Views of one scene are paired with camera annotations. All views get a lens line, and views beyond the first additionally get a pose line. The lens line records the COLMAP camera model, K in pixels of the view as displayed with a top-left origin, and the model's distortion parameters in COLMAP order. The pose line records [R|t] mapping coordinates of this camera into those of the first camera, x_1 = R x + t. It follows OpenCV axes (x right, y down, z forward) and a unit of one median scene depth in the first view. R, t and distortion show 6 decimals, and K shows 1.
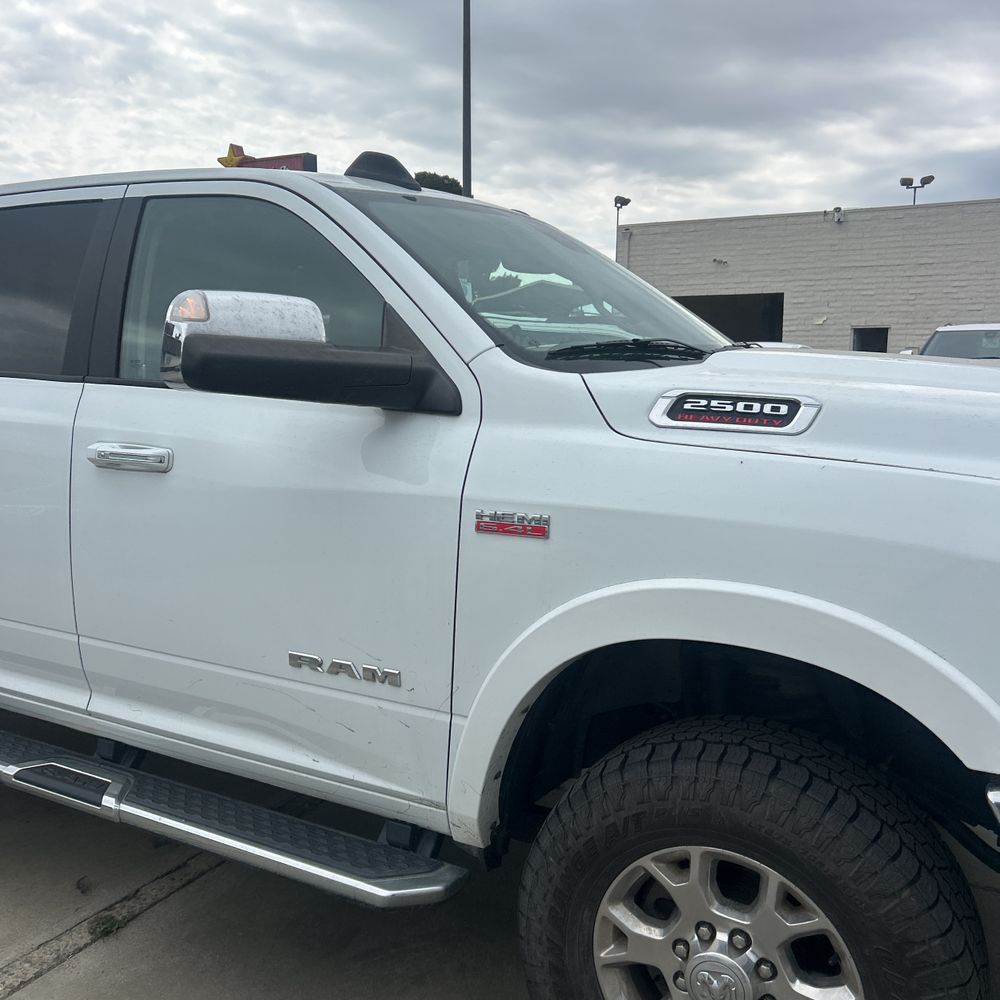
lens RADIAL K [[1033.6, 0, 500.0], [0, 1033.6, 500.0], [0, 0, 1]] dist [0.112203, -0.208723]
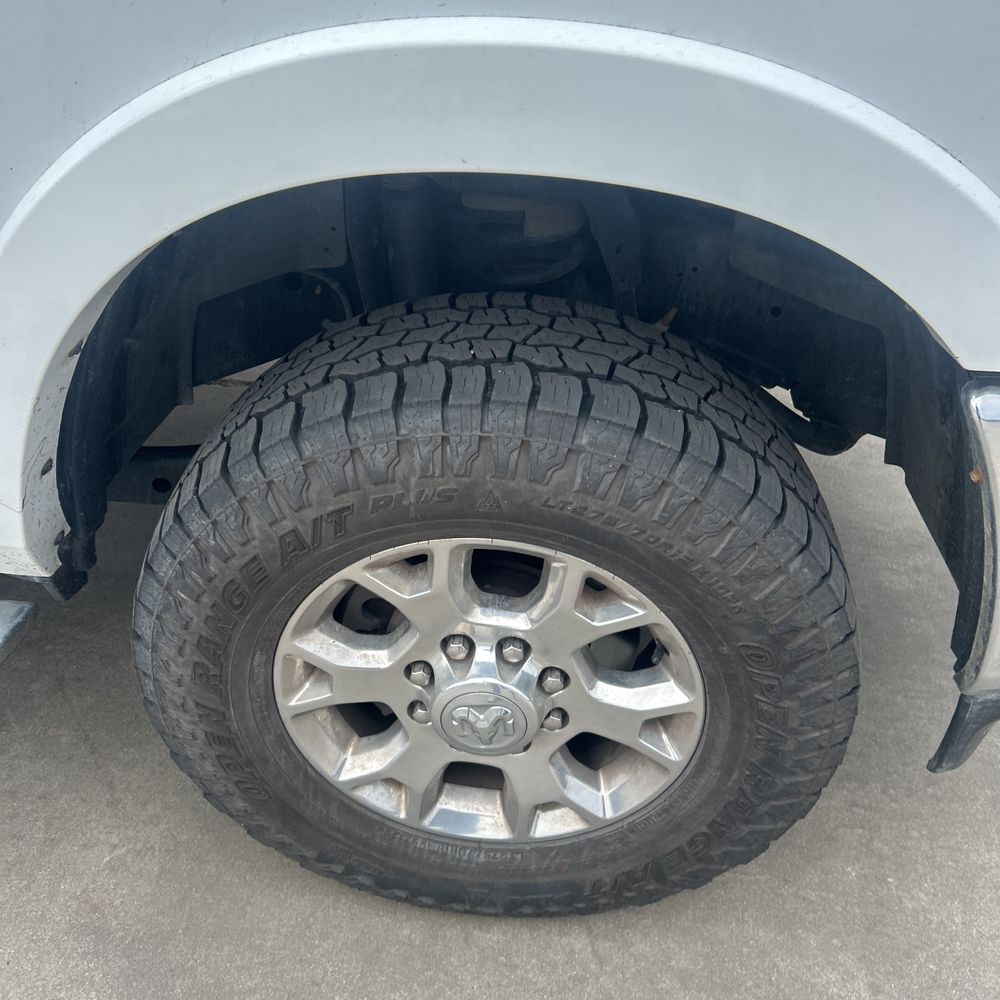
lens RADIAL K [[1056.0, 0, 500.0], [0, 1056.0, 500.0], [0, 0, 1]] dist [0.119327, -0.347353]
pose [[0.918498, -0.206836, 0.337018, 0.025395], [0.033542, 0.889971, 0.454782, 0.049089], [-0.394001, -0.406412, 0.824374, 0.515155]]
